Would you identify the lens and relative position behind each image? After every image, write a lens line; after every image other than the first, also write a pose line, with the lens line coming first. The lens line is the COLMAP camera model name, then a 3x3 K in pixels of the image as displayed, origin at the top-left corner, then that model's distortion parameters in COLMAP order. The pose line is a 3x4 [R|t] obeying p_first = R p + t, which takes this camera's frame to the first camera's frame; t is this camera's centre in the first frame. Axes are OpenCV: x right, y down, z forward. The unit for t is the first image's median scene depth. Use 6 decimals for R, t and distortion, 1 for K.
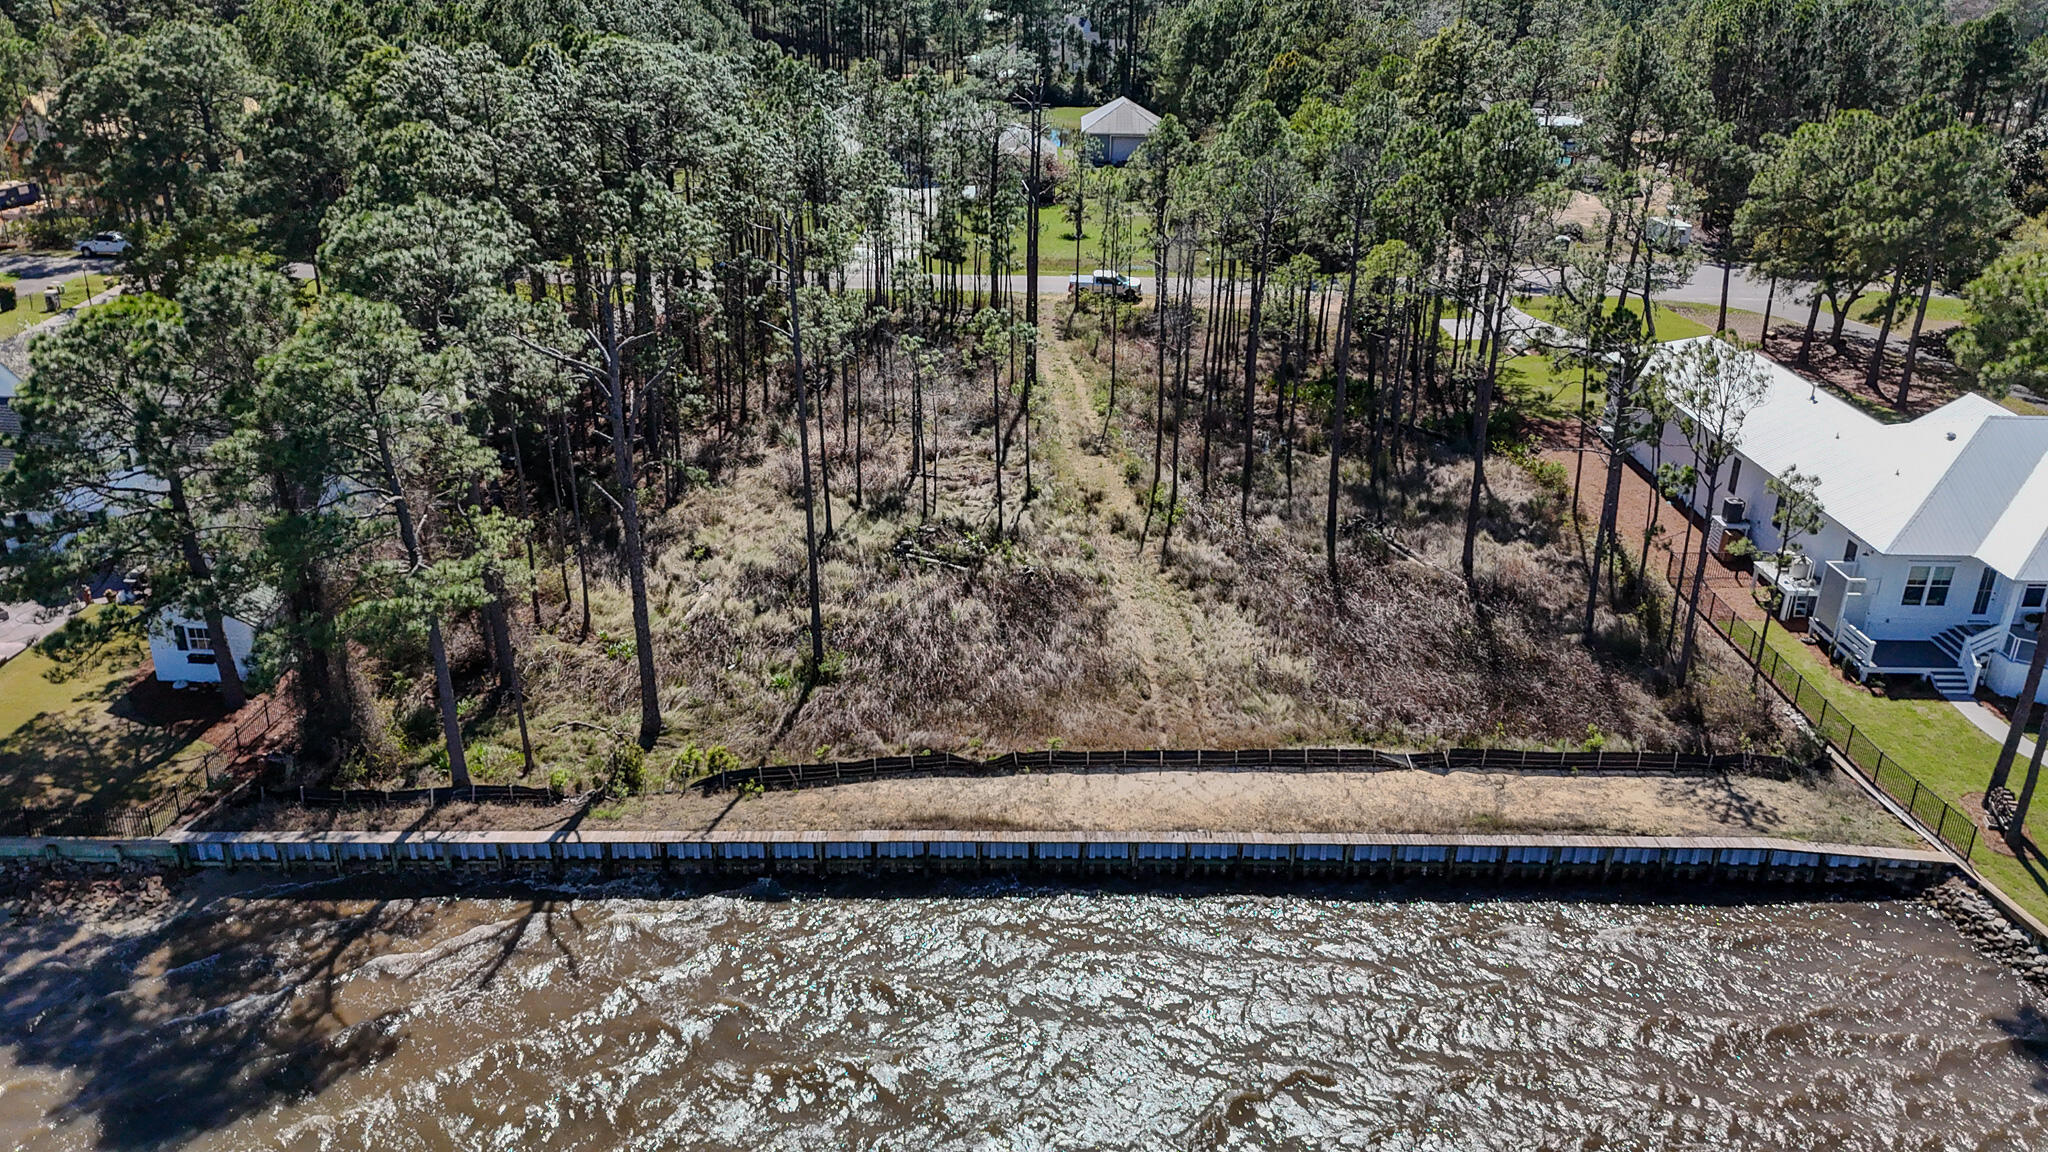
lens RADIAL K [[1513.7, 0, 1024.2], [0, 1513.7, 575.4], [0, 0, 1]] dist [0.068055, -0.060284]
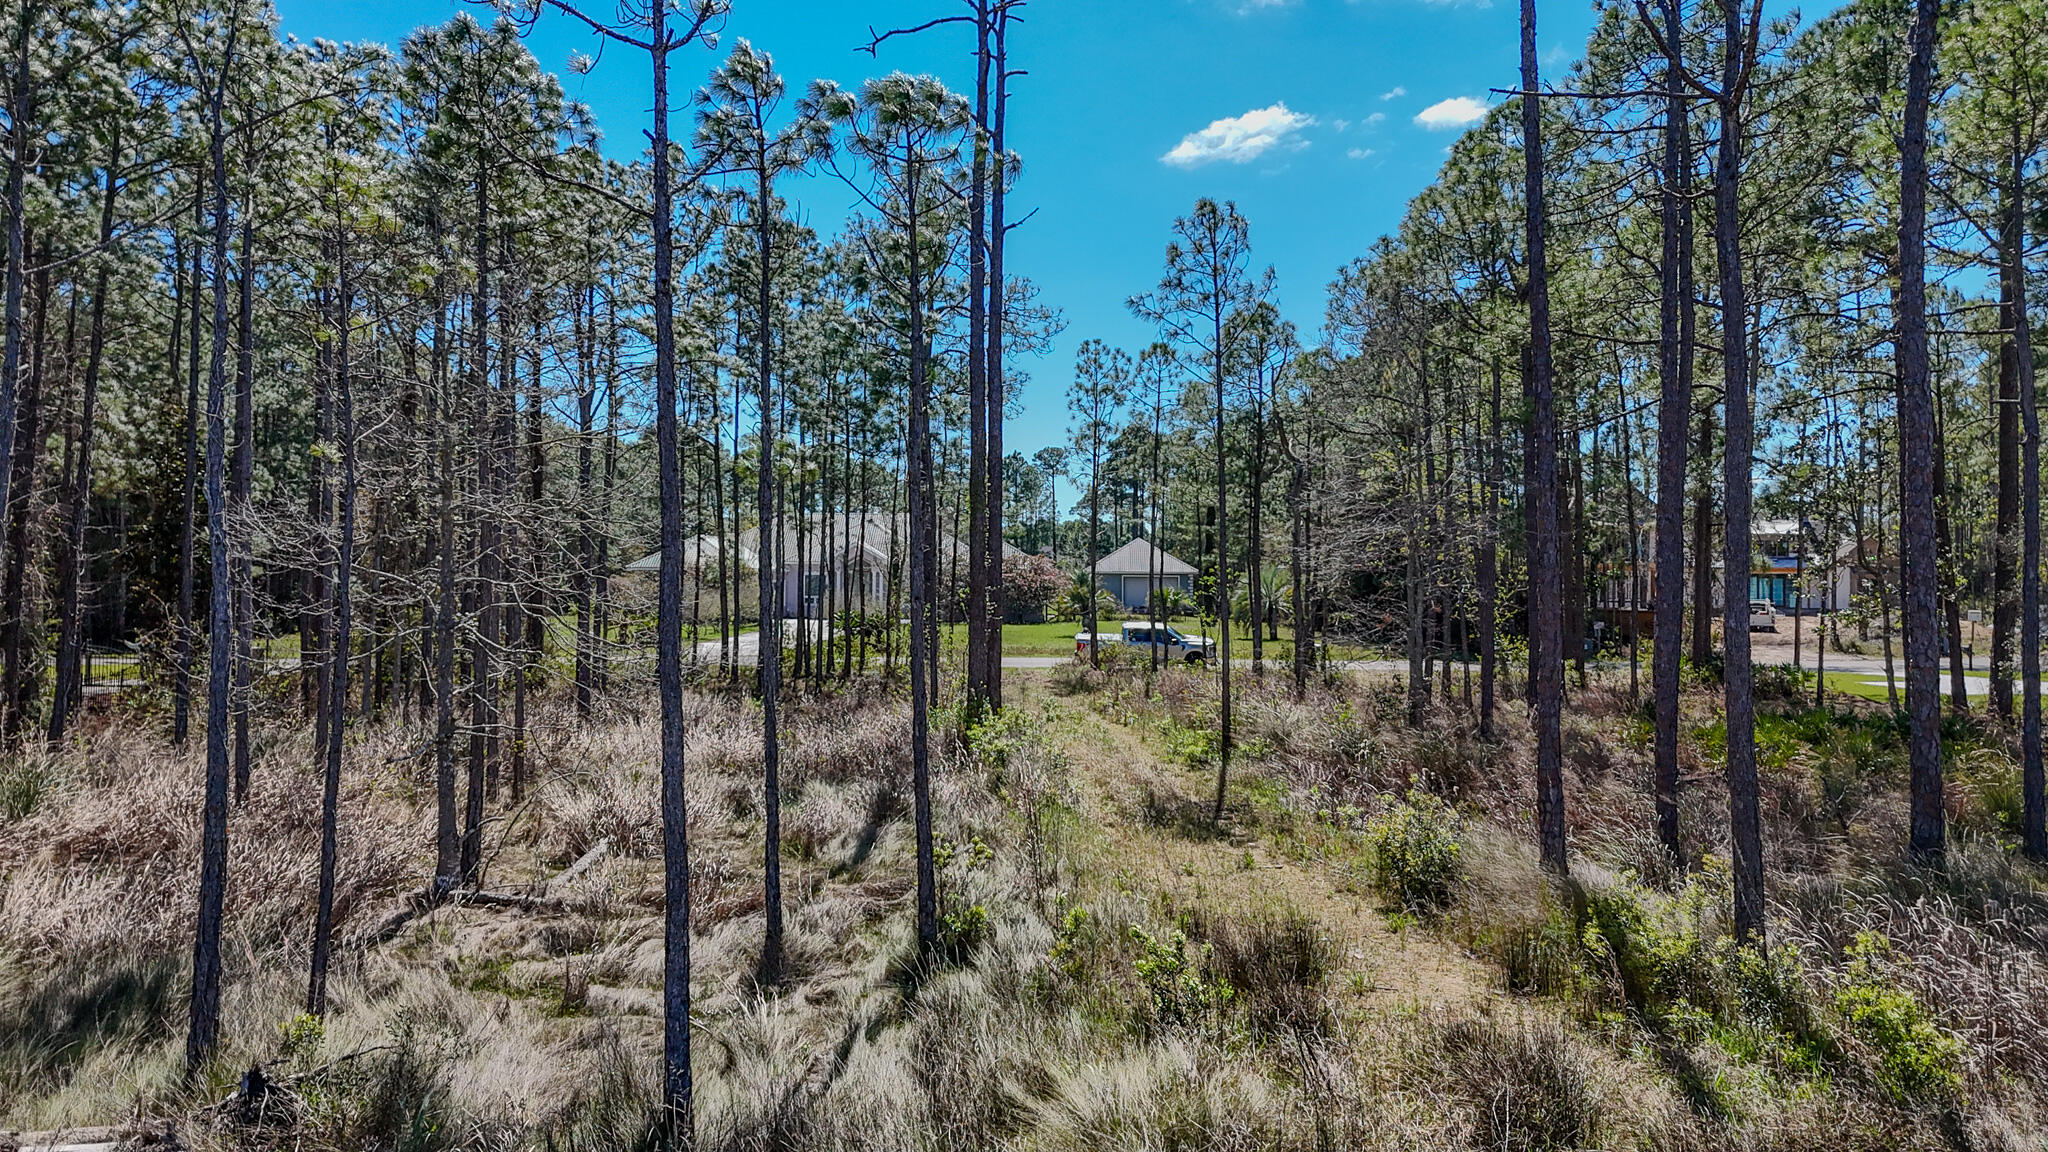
lens RADIAL K [[1513.7, 0, 1025.2], [0, 1513.7, 571.6], [0, 0, 1]] dist [0.068055, -0.060284]
pose [[0.999947, -0.004238, 0.009376, 0.013830], [0.007565, 0.920476, -0.390726, -0.022099], [-0.006975, 0.390776, 0.920459, 0.803690]]
